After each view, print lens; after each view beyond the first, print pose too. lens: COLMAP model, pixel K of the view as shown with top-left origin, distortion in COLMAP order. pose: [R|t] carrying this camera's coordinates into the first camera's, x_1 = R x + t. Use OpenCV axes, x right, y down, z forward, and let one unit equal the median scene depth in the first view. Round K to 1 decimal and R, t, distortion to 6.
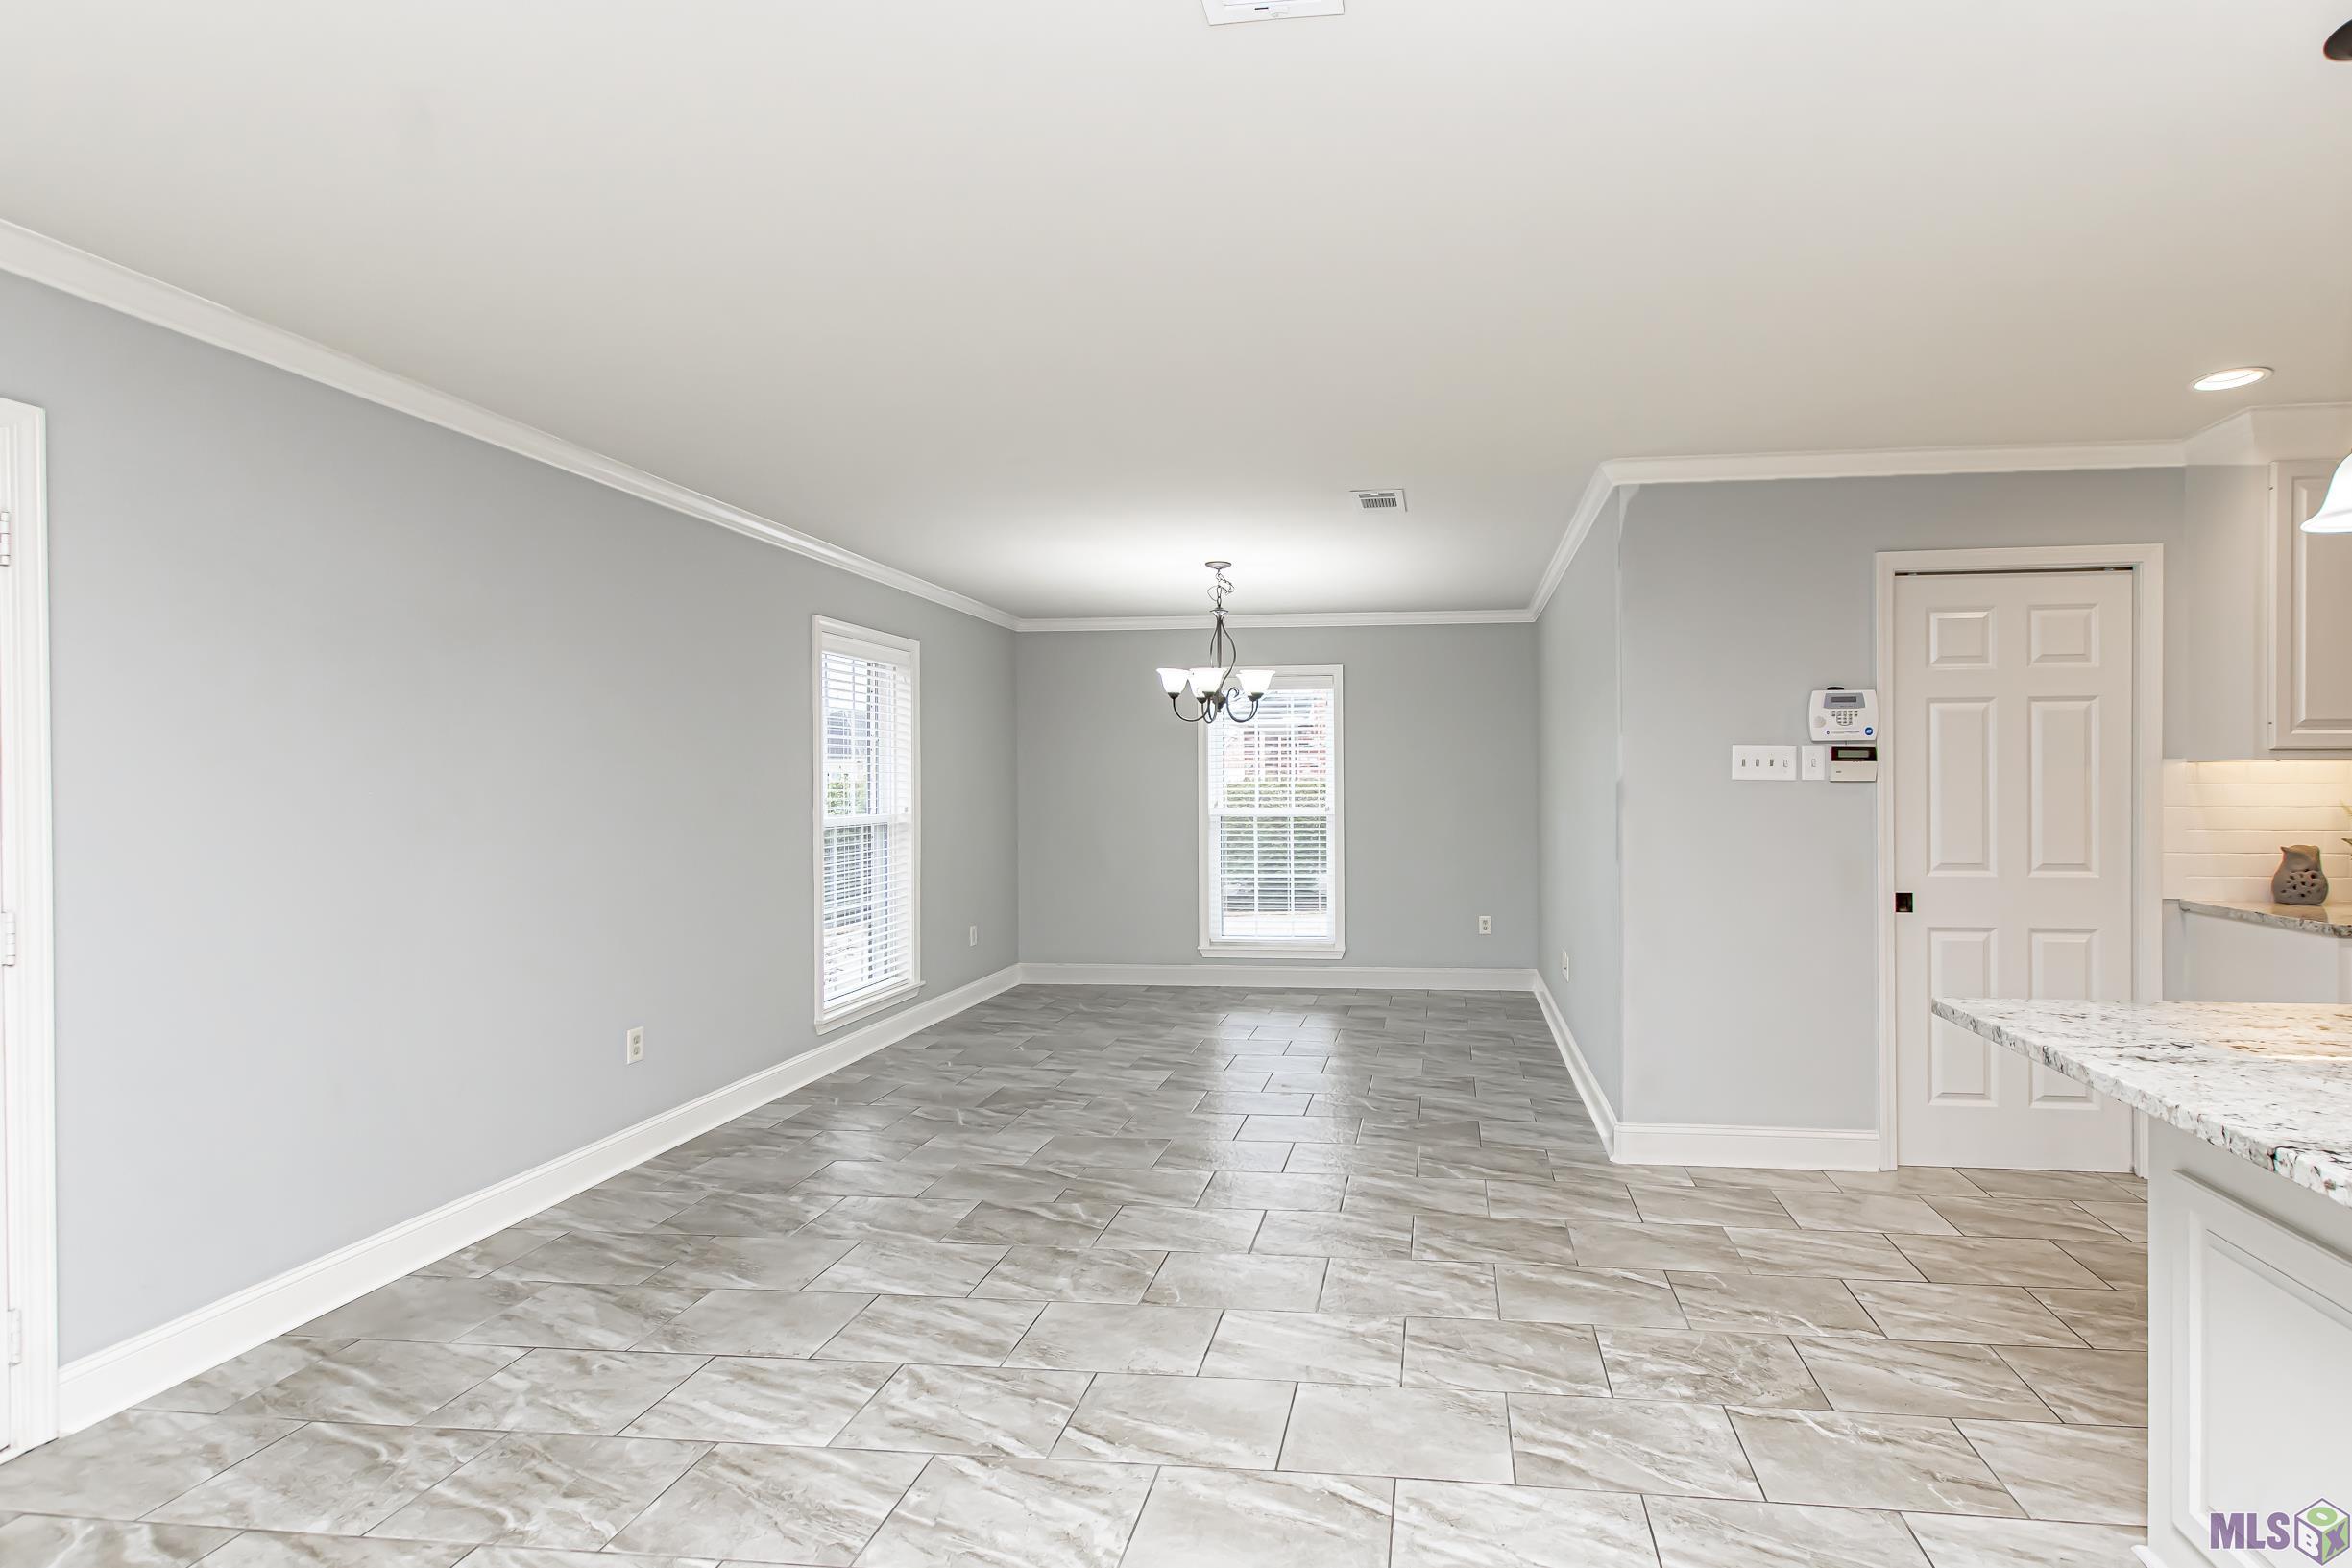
lens RADIAL K [[1058.2, 0, 1301.7], [0, 1058.2, 792.3], [0, 0, 1]] dist [0.010126, -0.000045]
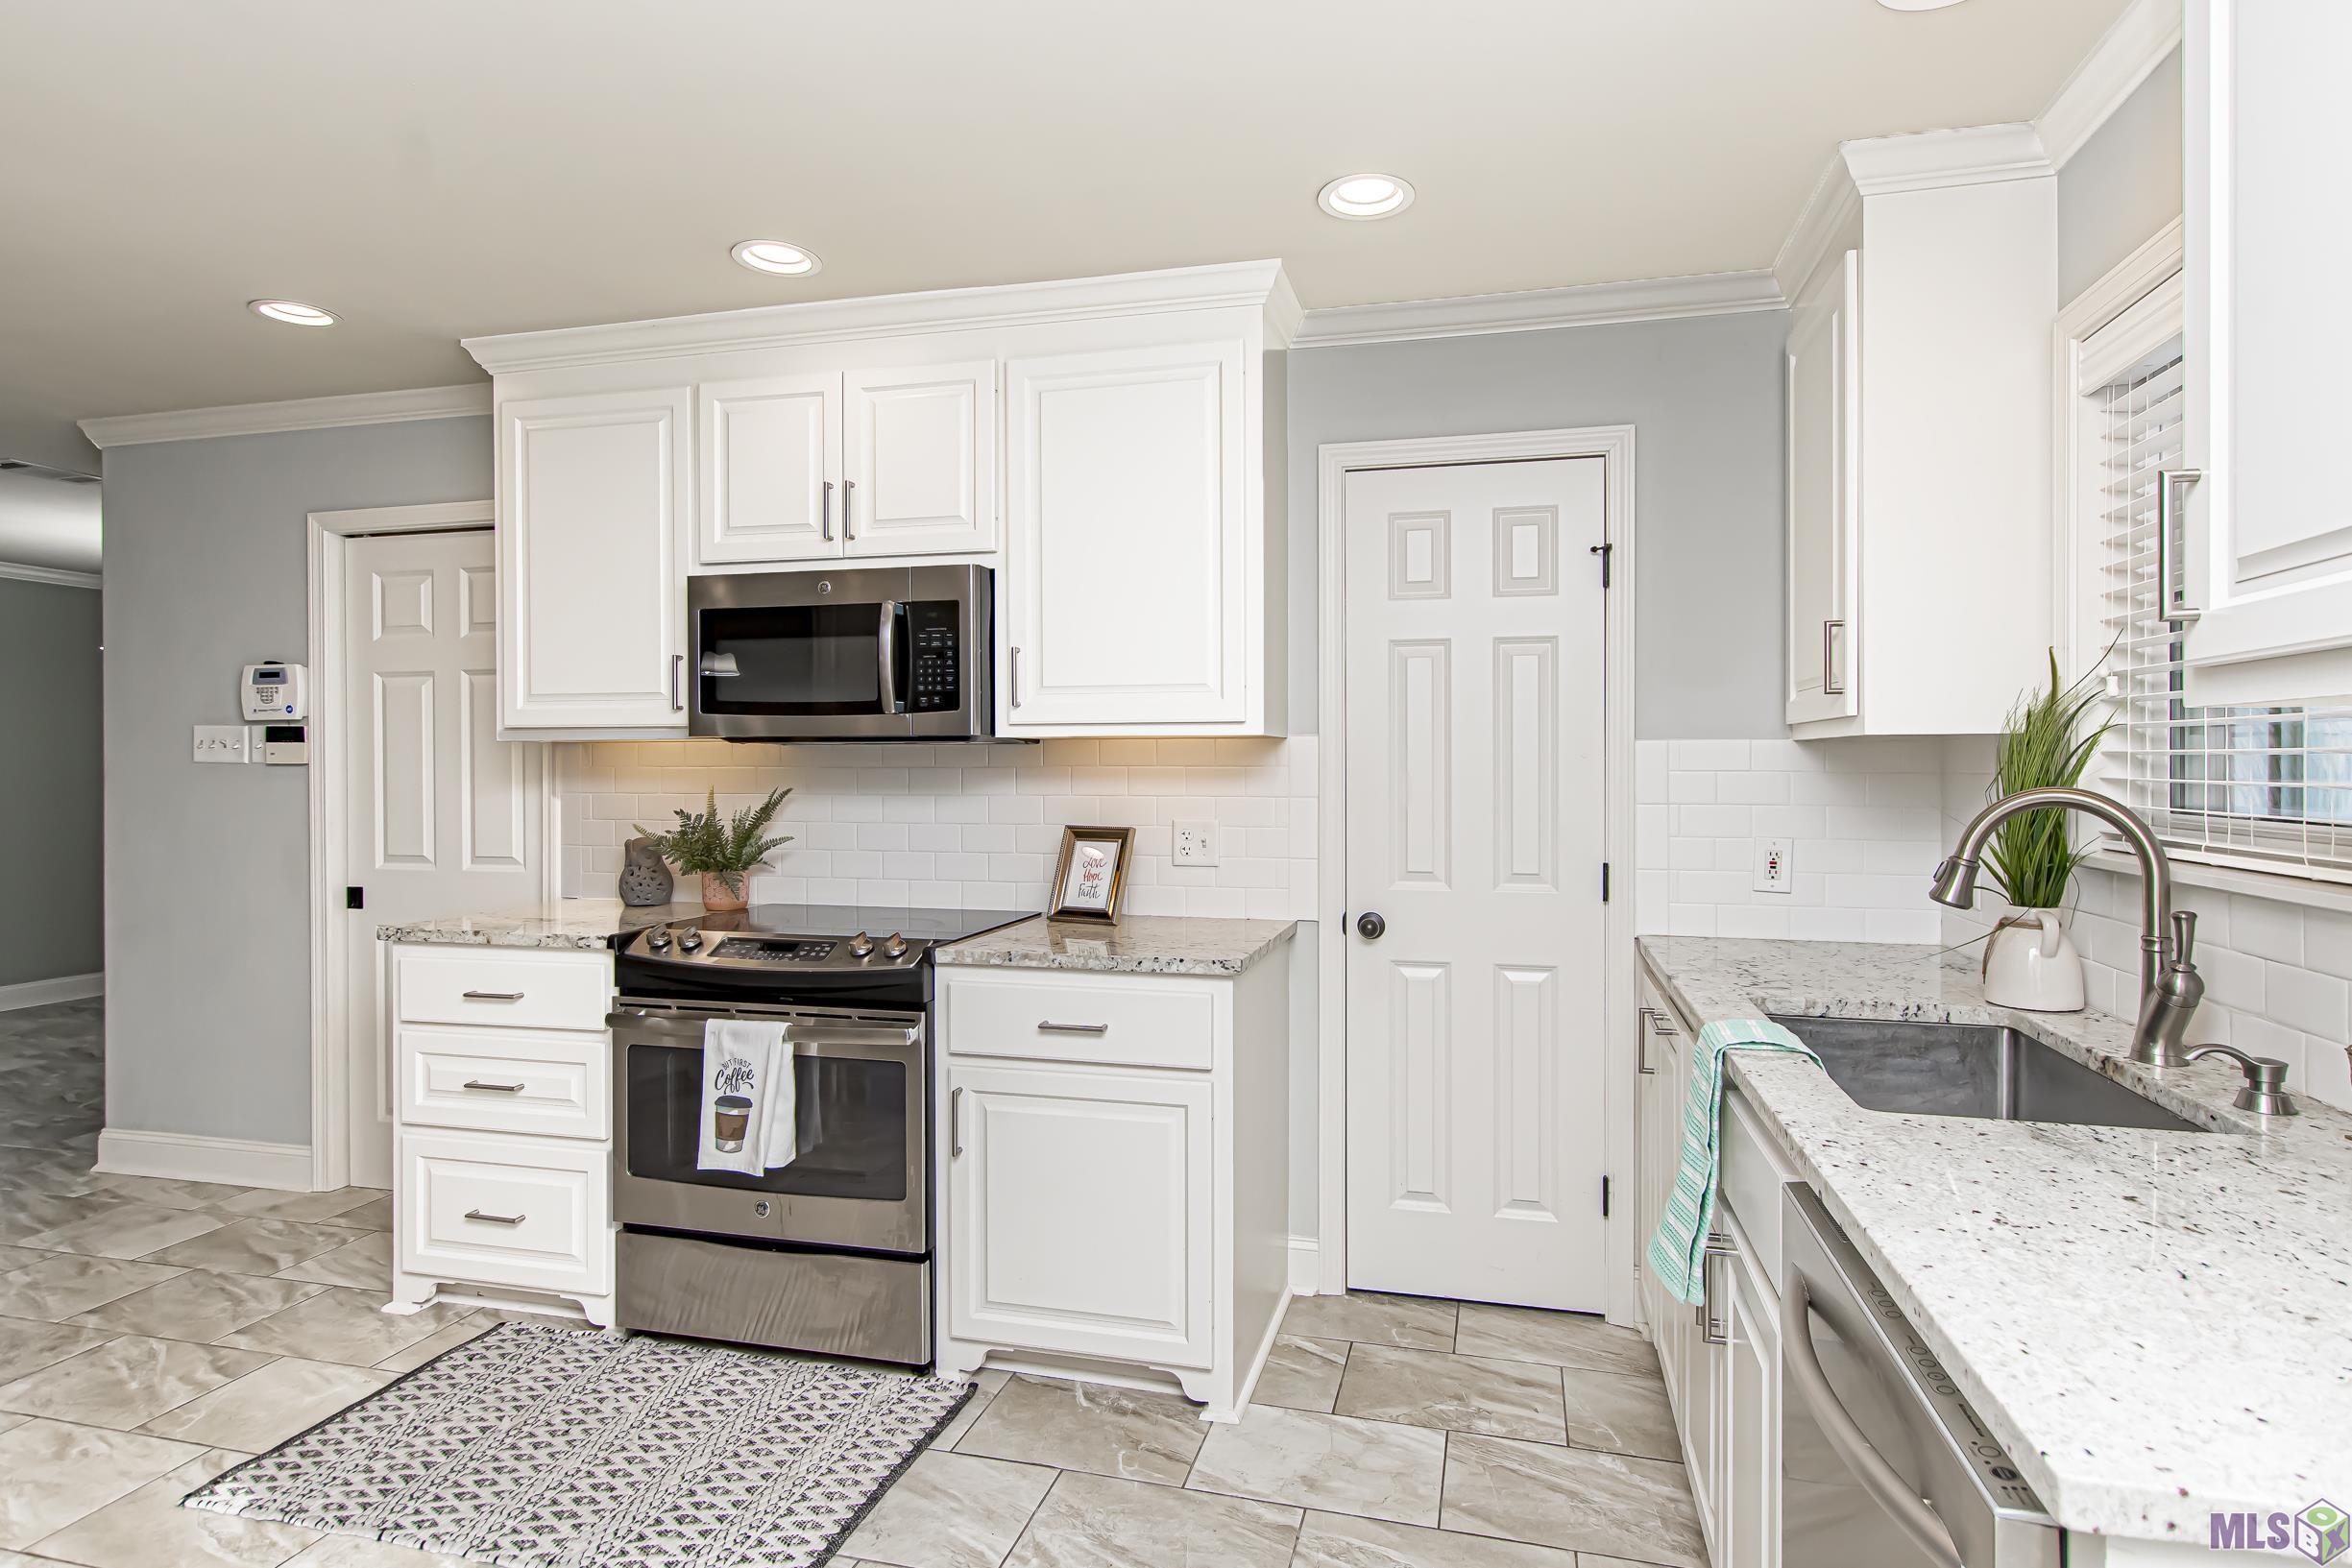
lens RADIAL K [[1194.1, 0, 1226.1], [0, 1194.1, 760.4], [0, 0, 1]] dist [0.002375, -0.000370]
pose [[0.990650, 0.000700, -0.136427, 1.572363], [-0.001372, 0.999987, -0.004830, -0.010556], [0.136422, 0.004972, 0.990638, 0.097745]]
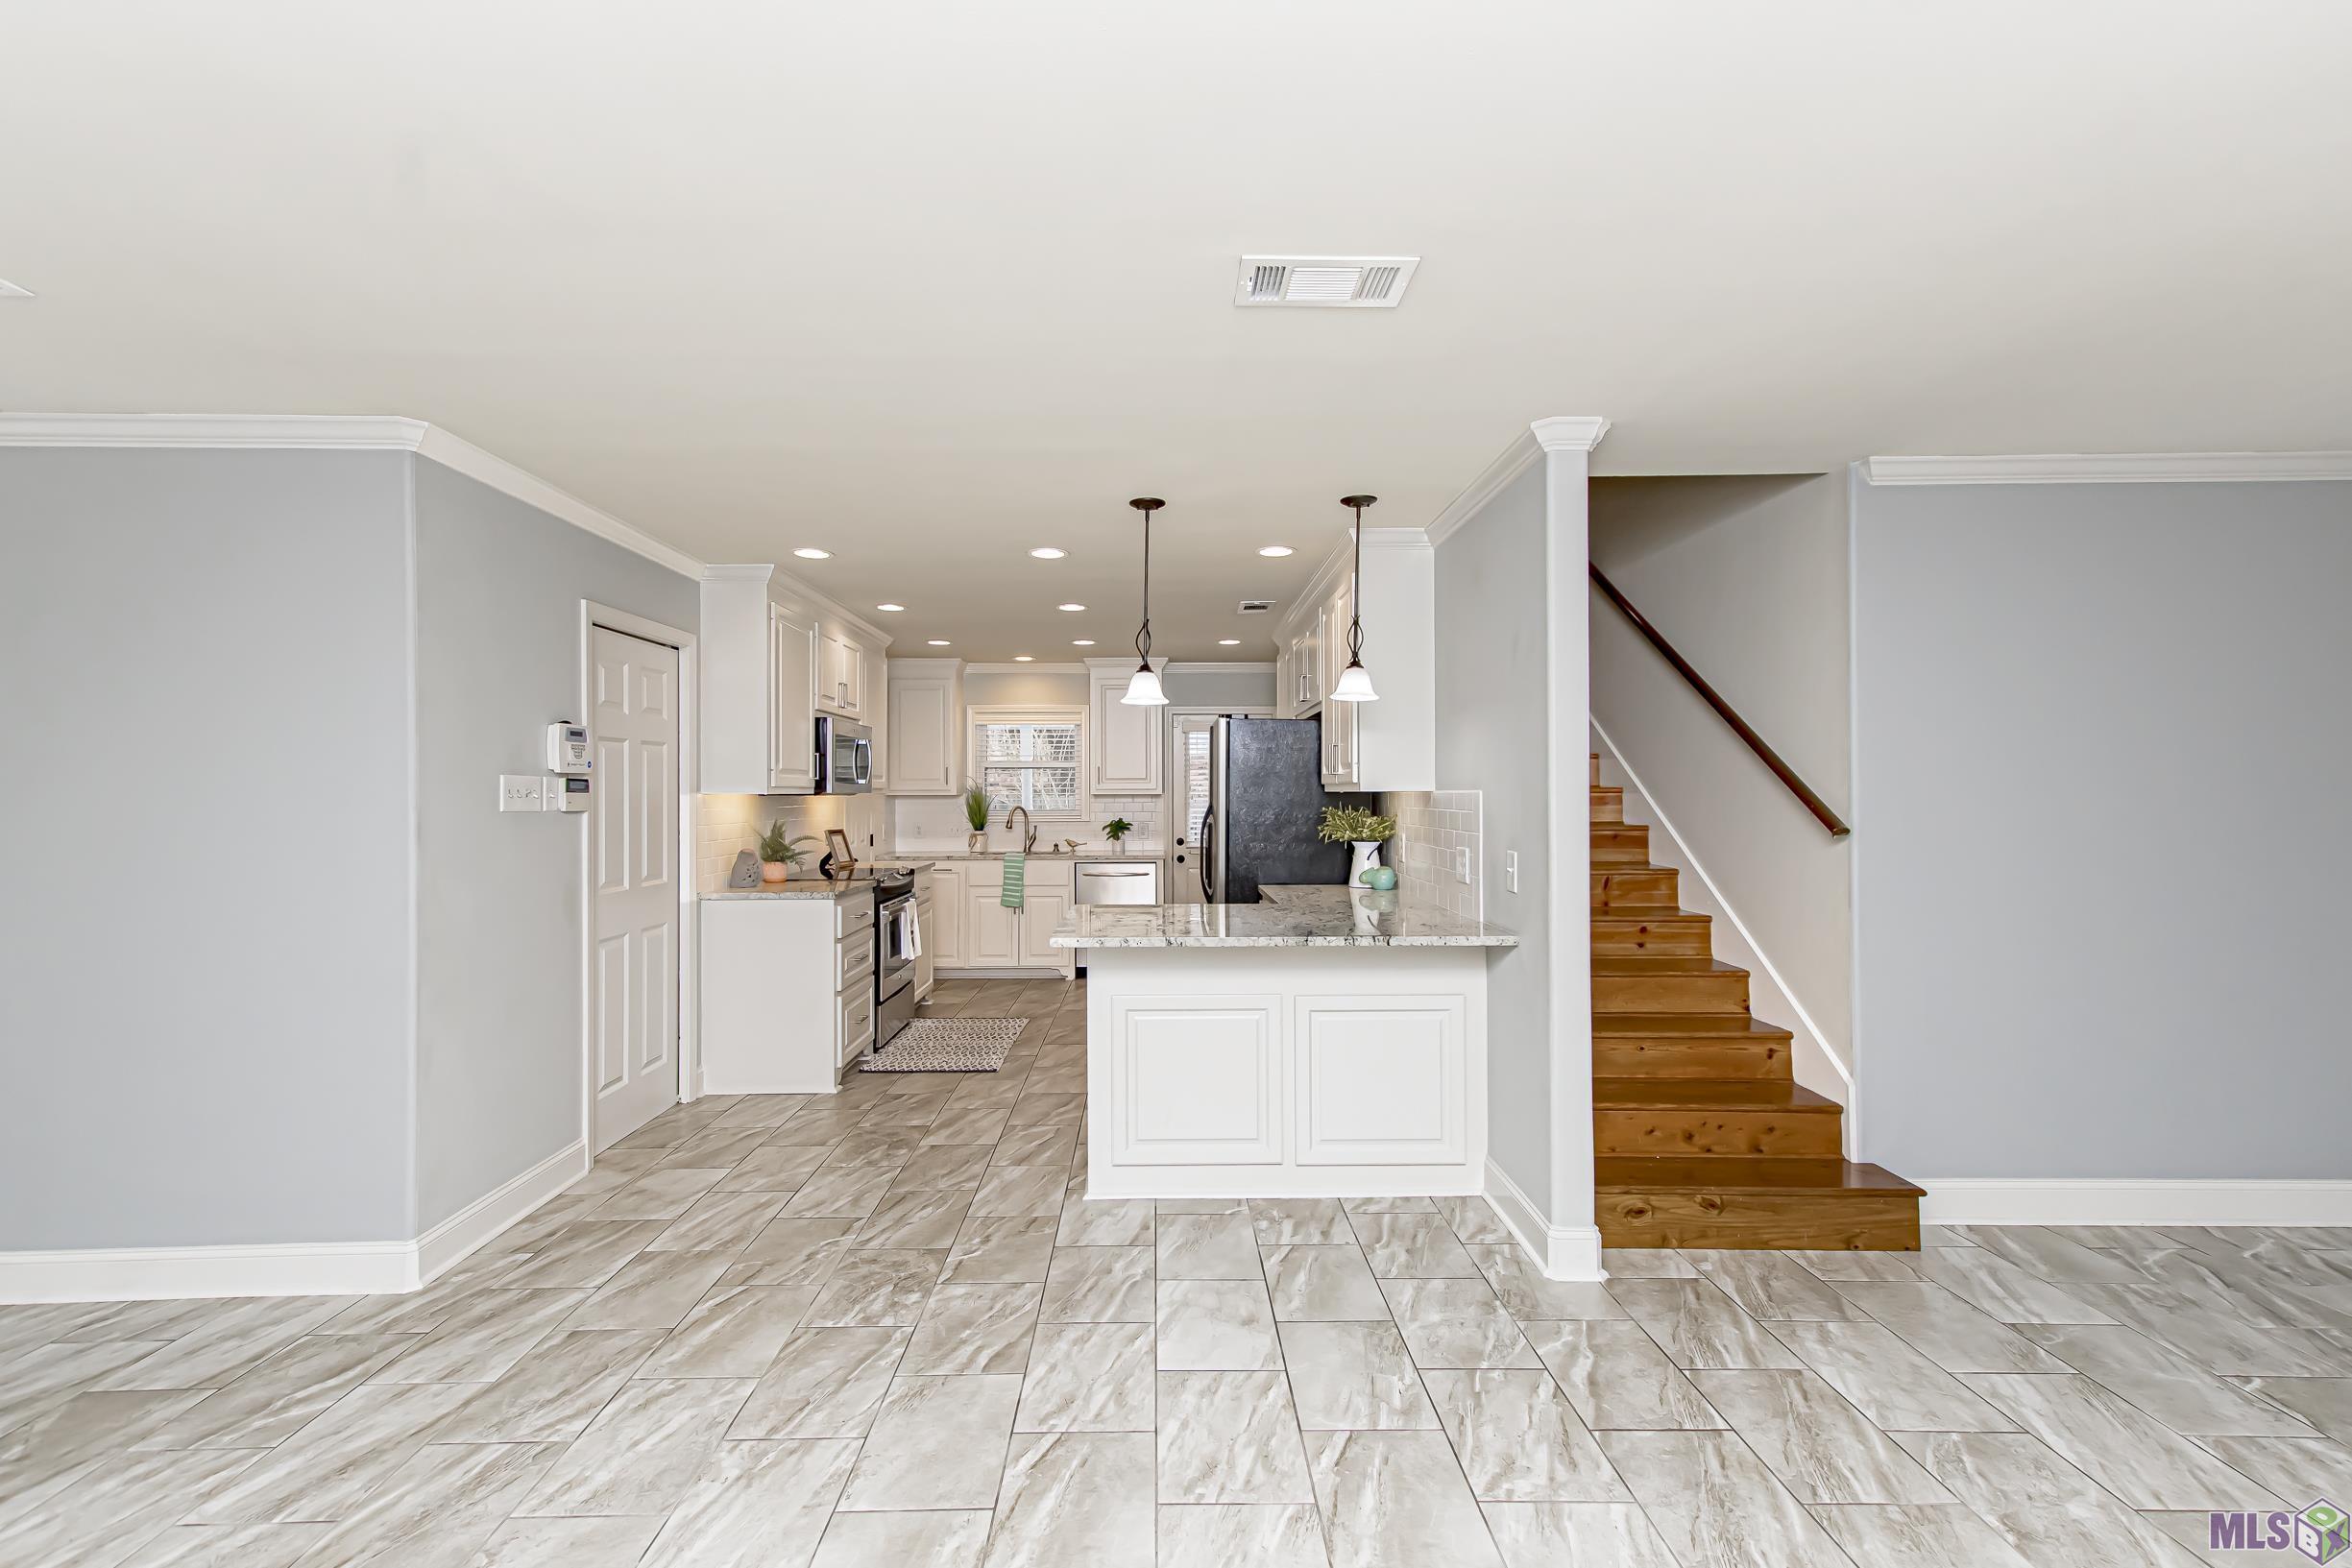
lens RADIAL K [[1023.4, 0, 1186.0], [0, 1023.4, 789.9], [0, 0, 1]] dist [0.023674, -0.000495]
pose [[-0.129699, 0.006468, 0.991532, -0.626877], [0.011420, 0.999922, -0.005029, -0.021880], [-0.991488, 0.010671, -0.129763, 0.574507]]
